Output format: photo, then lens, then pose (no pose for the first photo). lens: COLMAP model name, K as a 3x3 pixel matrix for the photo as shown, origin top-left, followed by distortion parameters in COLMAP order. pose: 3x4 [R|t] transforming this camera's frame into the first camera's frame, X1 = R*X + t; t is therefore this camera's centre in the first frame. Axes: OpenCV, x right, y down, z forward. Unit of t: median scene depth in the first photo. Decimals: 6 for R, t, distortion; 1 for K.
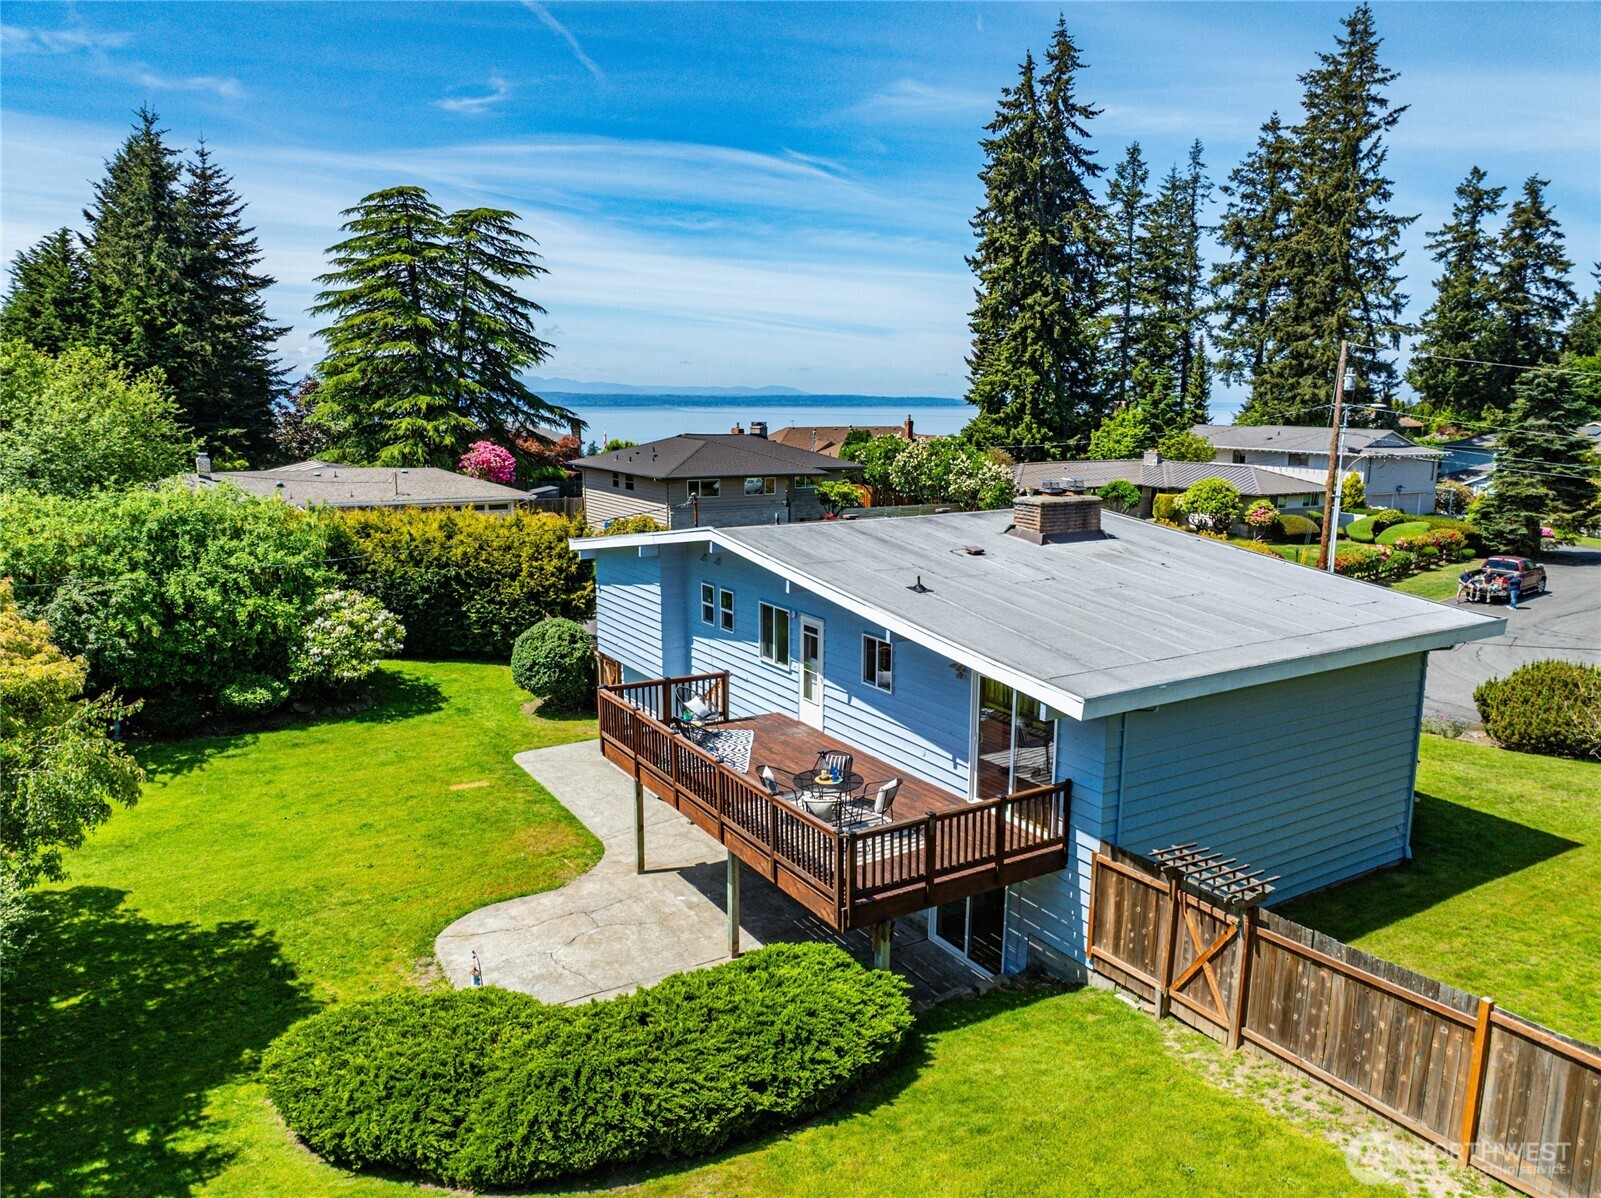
lens RADIAL K [[1132.3, 0, 801.1], [0, 1132.3, 591.2], [0, 0, 1]] dist [-0.049916, 0.023010]
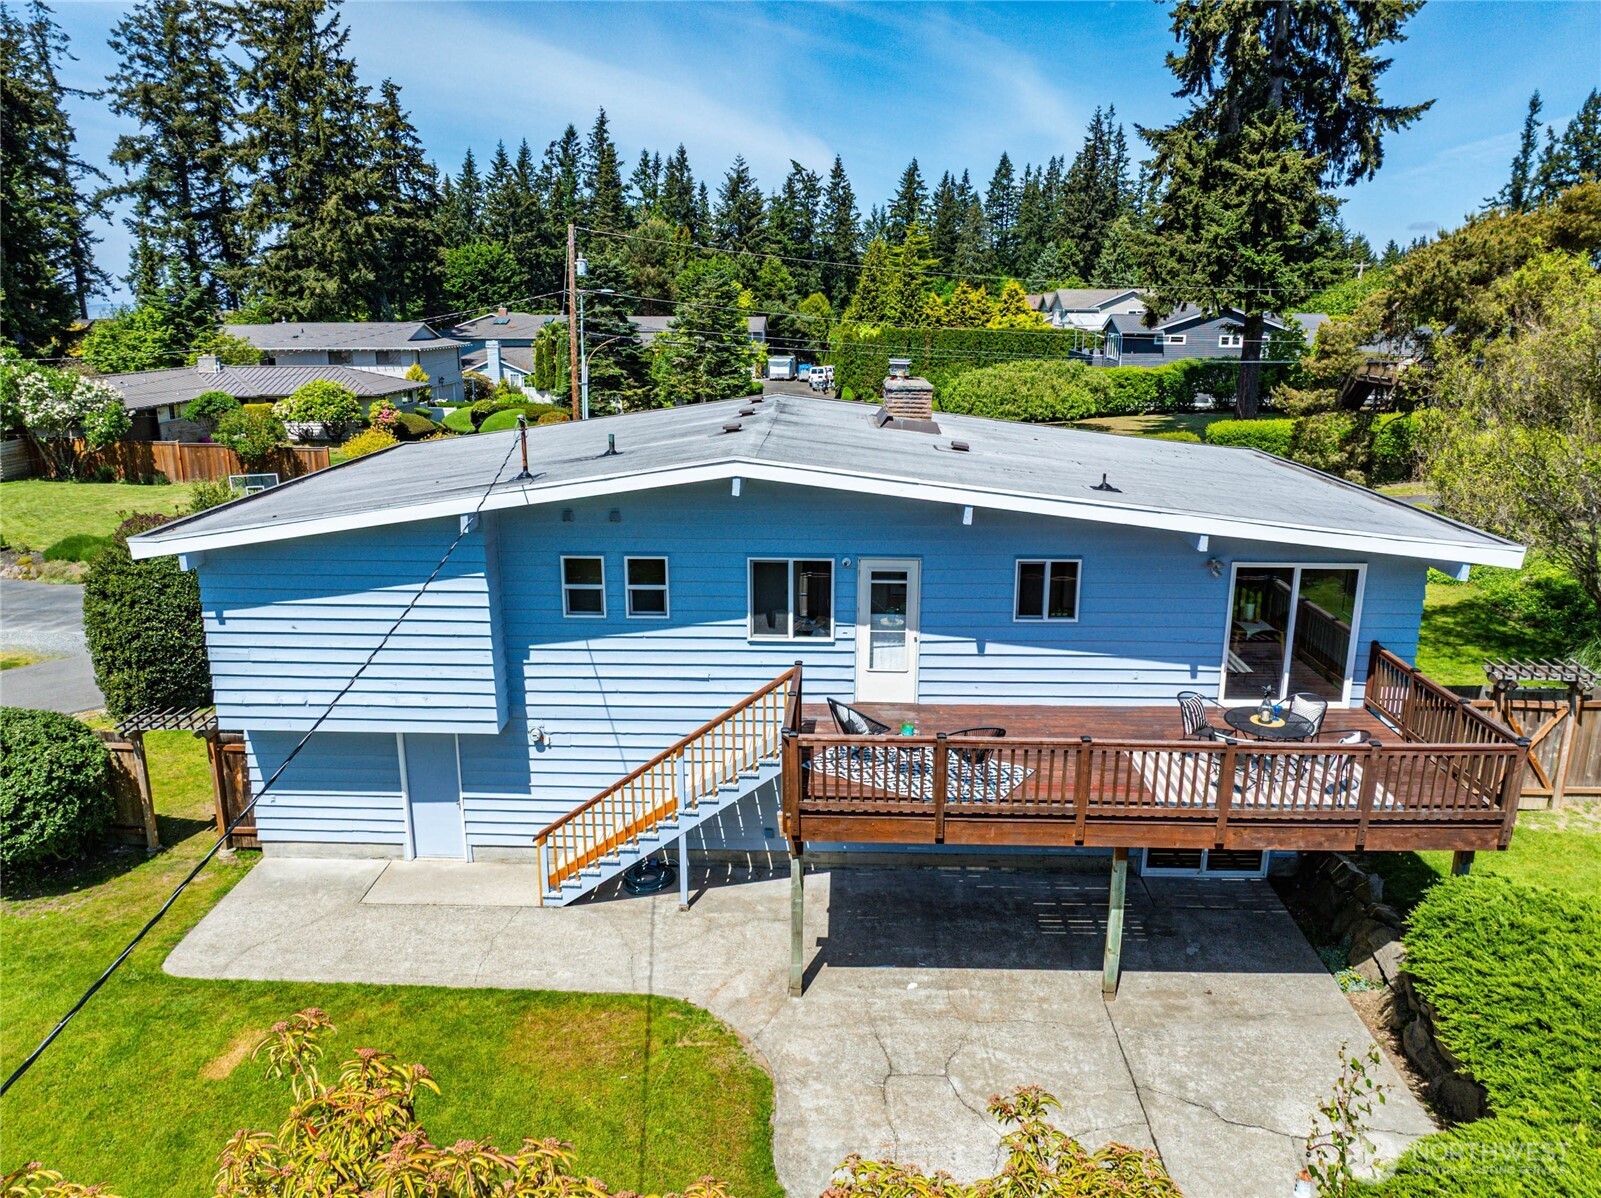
lens RADIAL K [[1132.3, 0, 803.8], [0, 1132.3, 593.2], [0, 0, 1]] dist [-0.049916, 0.023010]
pose [[0.541865, -0.213337, 0.812939, -0.183337], [0.142923, 0.976550, 0.161007, -0.023955], [-0.828224, 0.028944, 0.559649, 0.185640]]
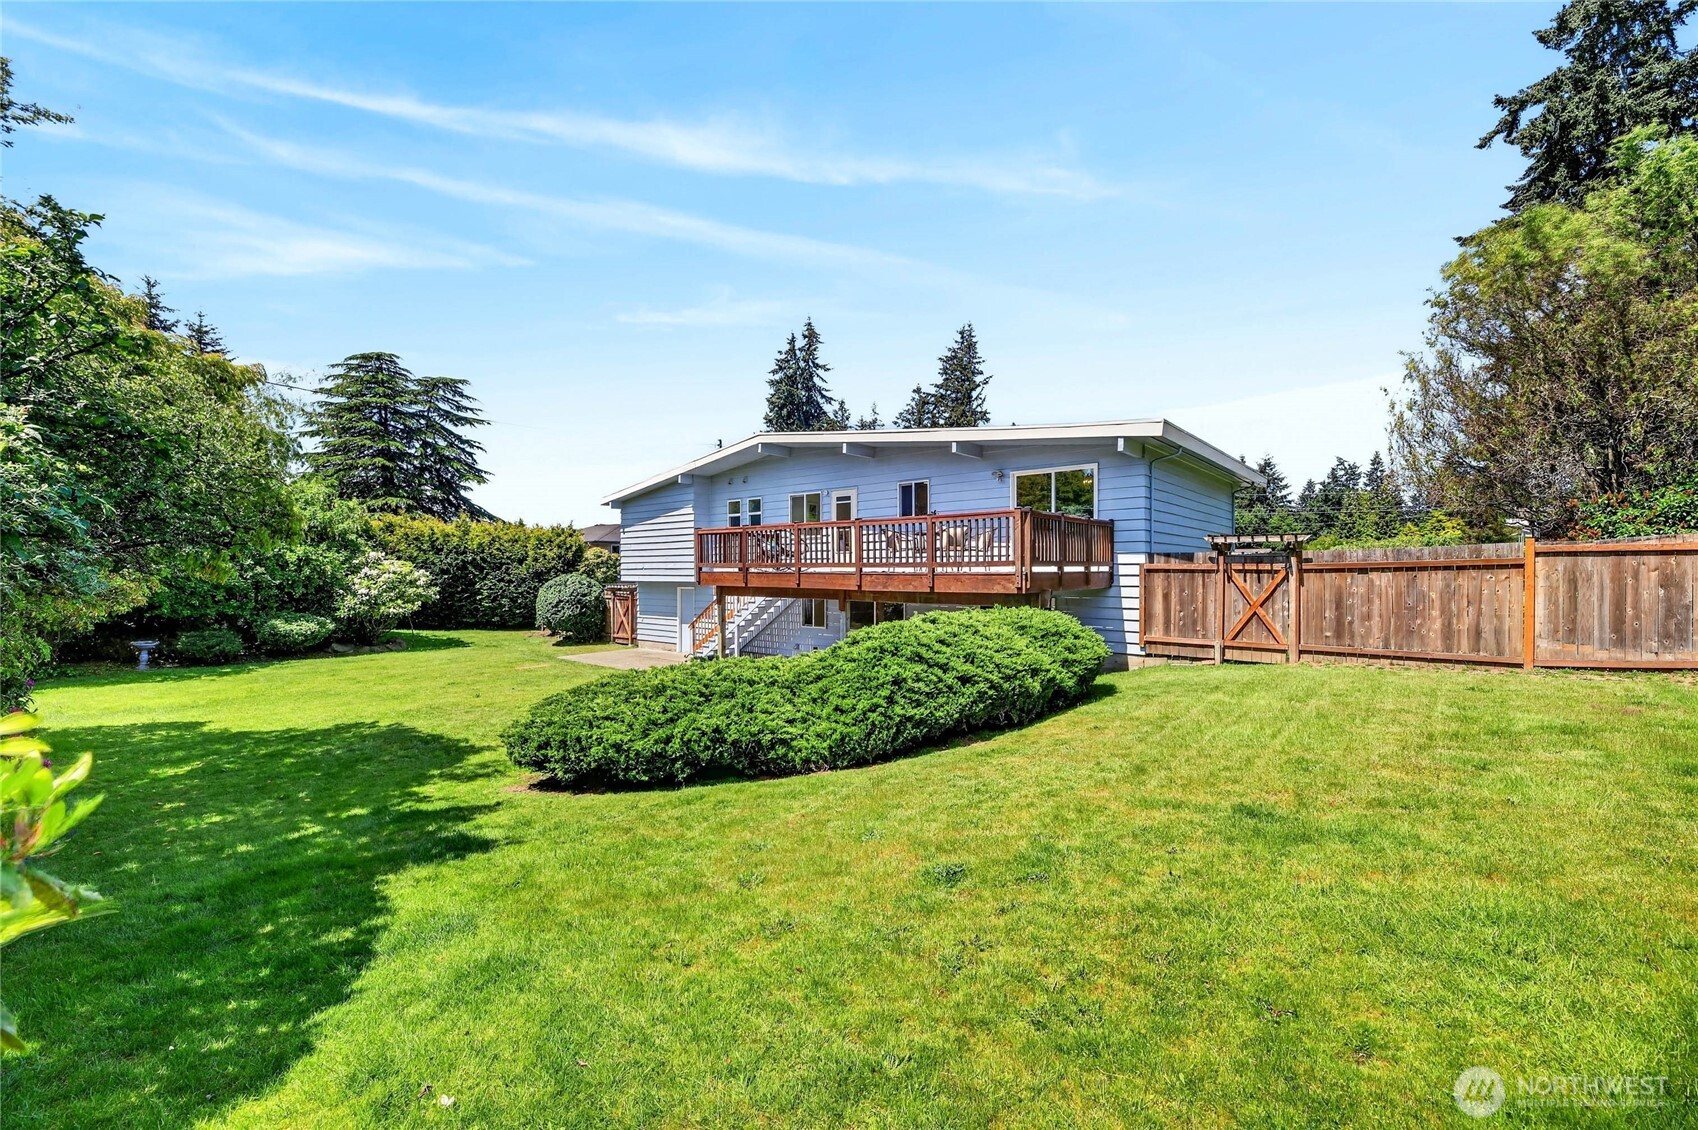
lens RADIAL K [[684.9, 0, 844.2], [0, 684.9, 568.6], [0, 0, 1]] dist [-0.002666, 0.000808]
pose [[0.949262, -0.004521, 0.314454, -0.074399], [0.058632, 0.984909, -0.162837, 0.074610], [-0.308972, 0.173012, 0.935202, 0.068064]]
